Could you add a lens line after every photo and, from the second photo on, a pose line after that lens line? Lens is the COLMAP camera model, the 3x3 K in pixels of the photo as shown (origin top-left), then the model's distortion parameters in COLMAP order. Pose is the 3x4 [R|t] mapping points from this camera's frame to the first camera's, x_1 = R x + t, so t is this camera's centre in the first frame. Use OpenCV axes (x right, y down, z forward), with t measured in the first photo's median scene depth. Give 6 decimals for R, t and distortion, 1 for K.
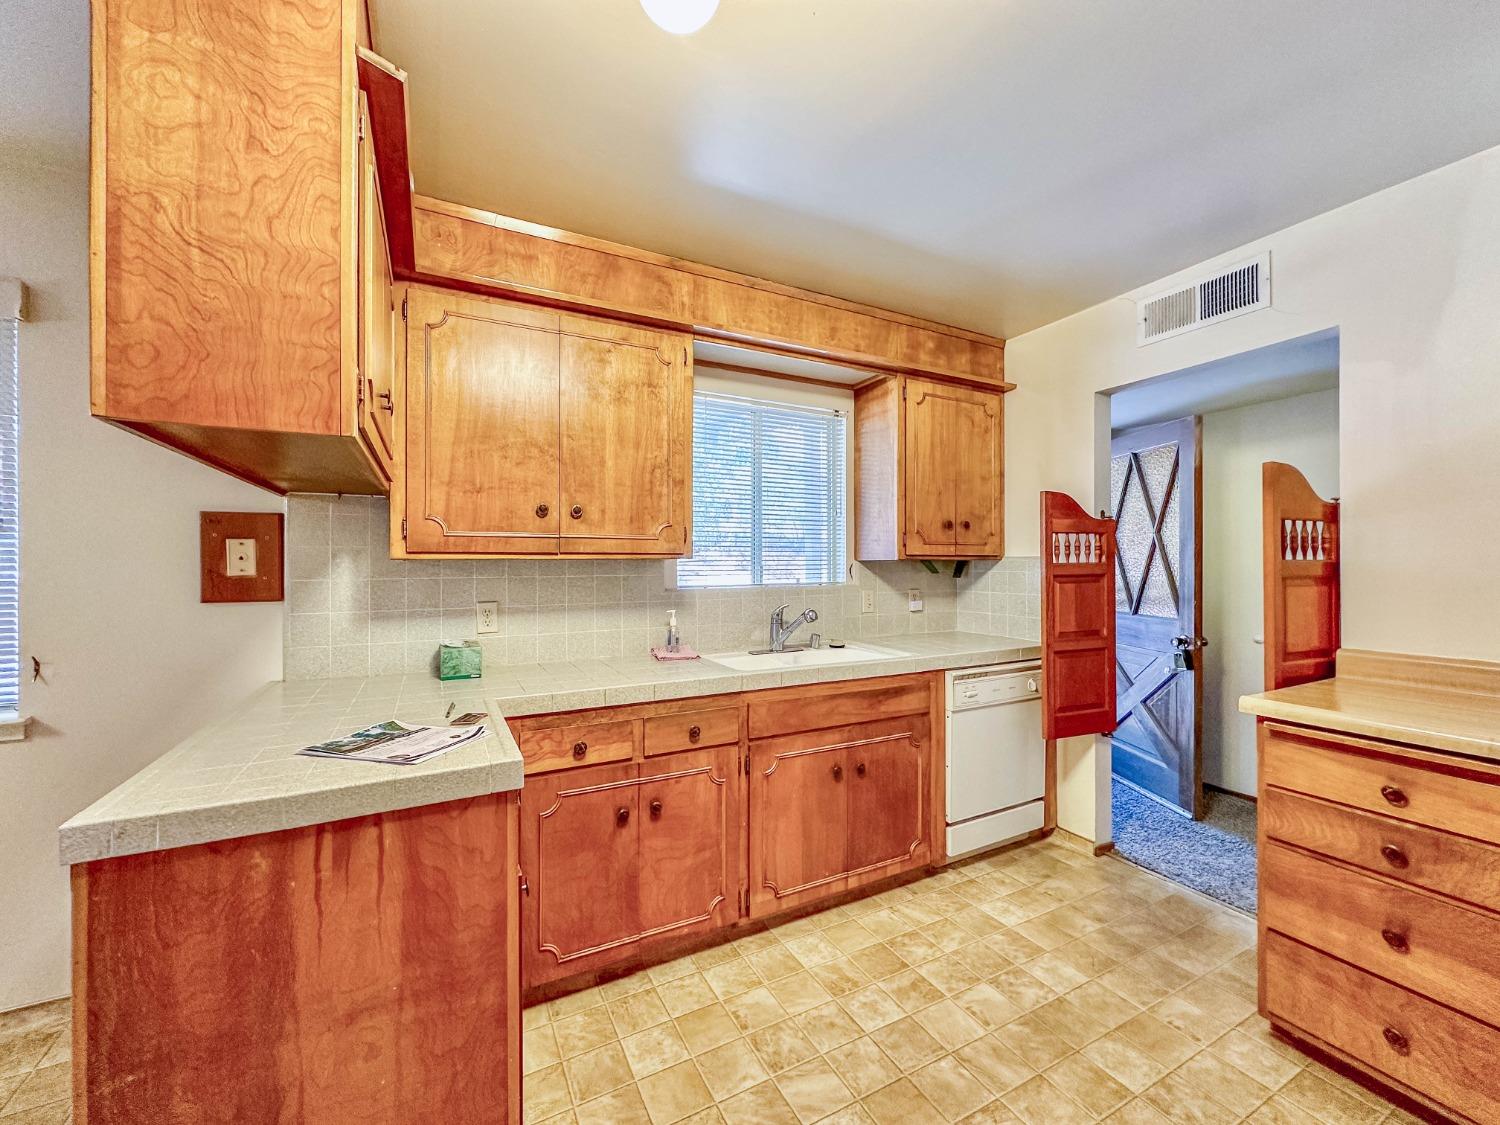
lens RADIAL K [[602.8, 0, 747.7], [0, 602.8, 566.2], [0, 0, 1]] dist [-0.001998, 0.000379]
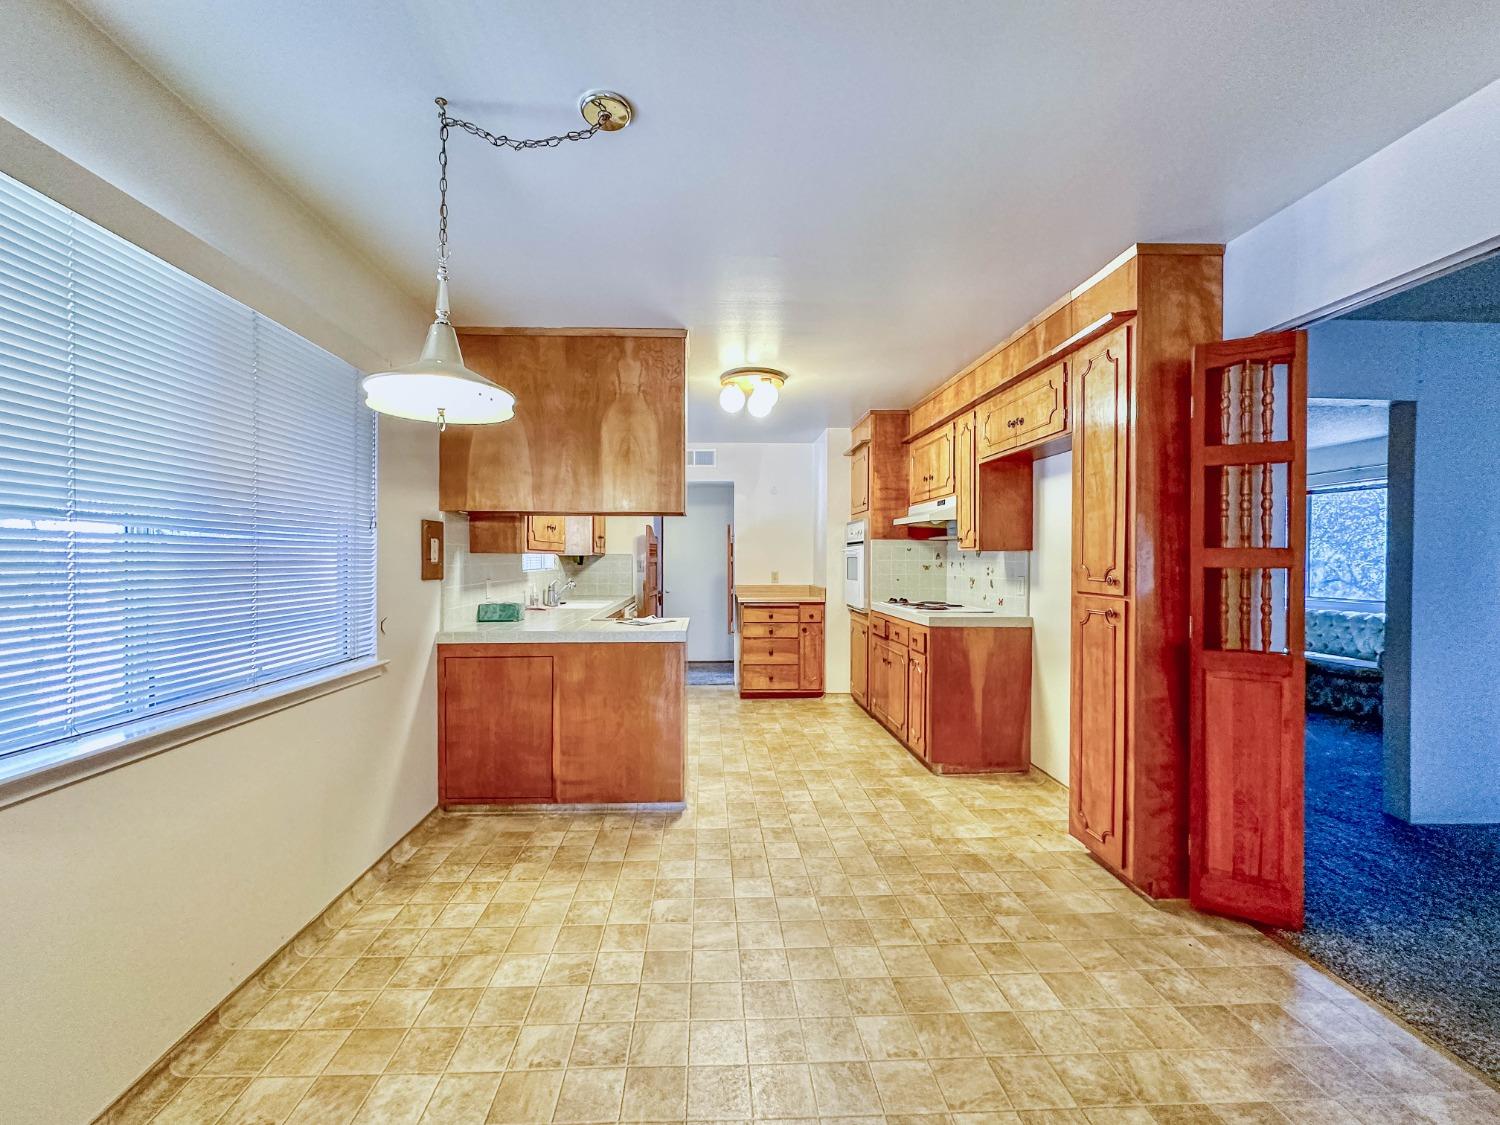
lens RADIAL K [[602.8, 0, 744.5], [0, 602.8, 561.0], [0, 0, 1]] dist [-0.001998, 0.000379]
pose [[0.408662, -0.001550, 0.912684, -1.892992], [0.004321, 0.999991, -0.000236, 0.016817], [-0.912676, 0.004040, 0.408665, -0.328594]]
